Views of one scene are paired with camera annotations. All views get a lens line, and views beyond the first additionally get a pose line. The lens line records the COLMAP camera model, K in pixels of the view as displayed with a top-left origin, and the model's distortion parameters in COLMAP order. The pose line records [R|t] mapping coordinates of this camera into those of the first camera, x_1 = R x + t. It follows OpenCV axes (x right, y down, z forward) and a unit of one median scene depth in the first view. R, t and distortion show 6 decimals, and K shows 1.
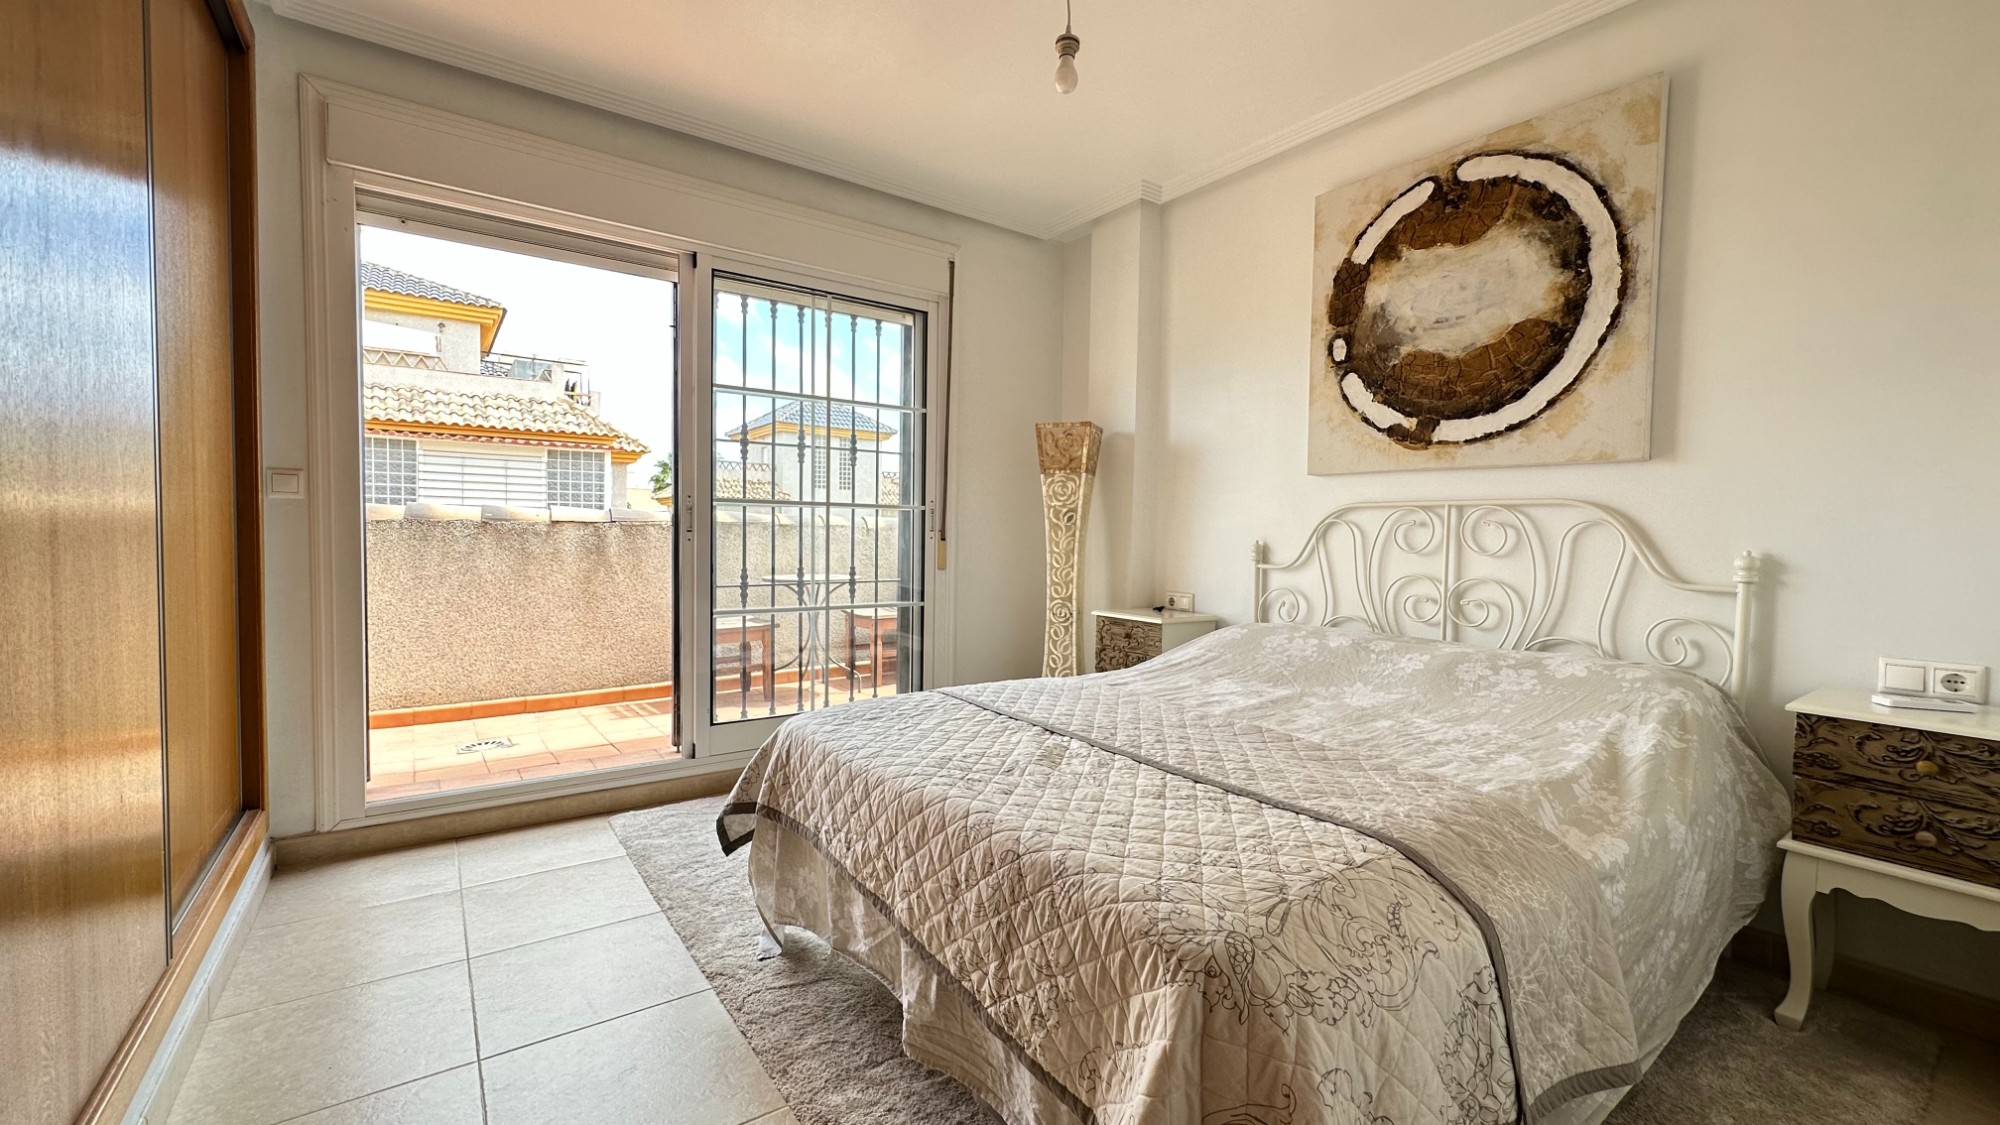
lens RADIAL K [[807.3, 0, 1000.0], [0, 807.3, 562.5], [0, 0, 1]] dist [-0.001351, -0.000296]
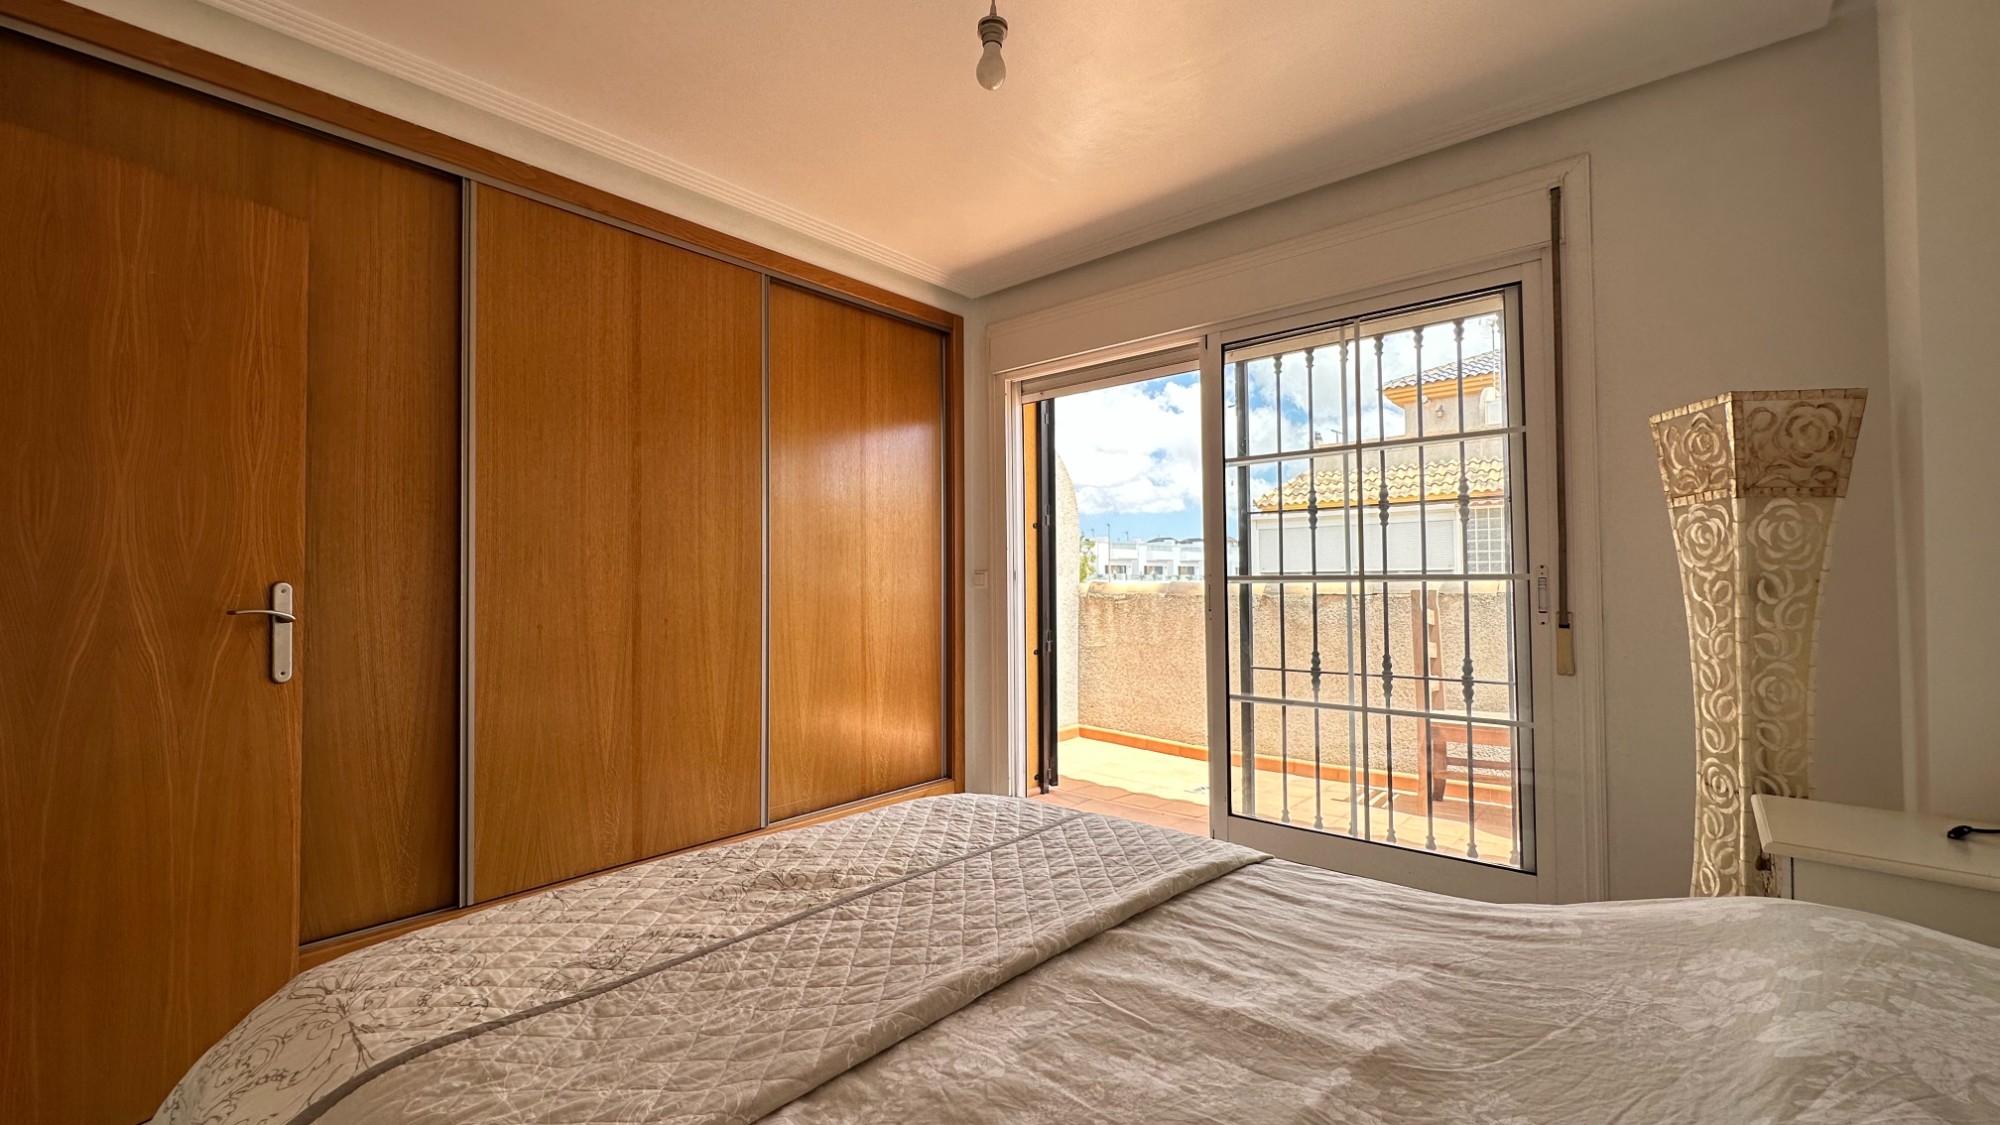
lens RADIAL K [[807.3, 0, 1000.0], [0, 807.3, 562.5], [0, 0, 1]] dist [-0.001351, -0.000296]
pose [[0.236196, -0.037864, -0.970967, 0.462926], [-0.020285, 0.998831, -0.043885, -0.044193], [0.971494, 0.030062, 0.235152, 0.453345]]
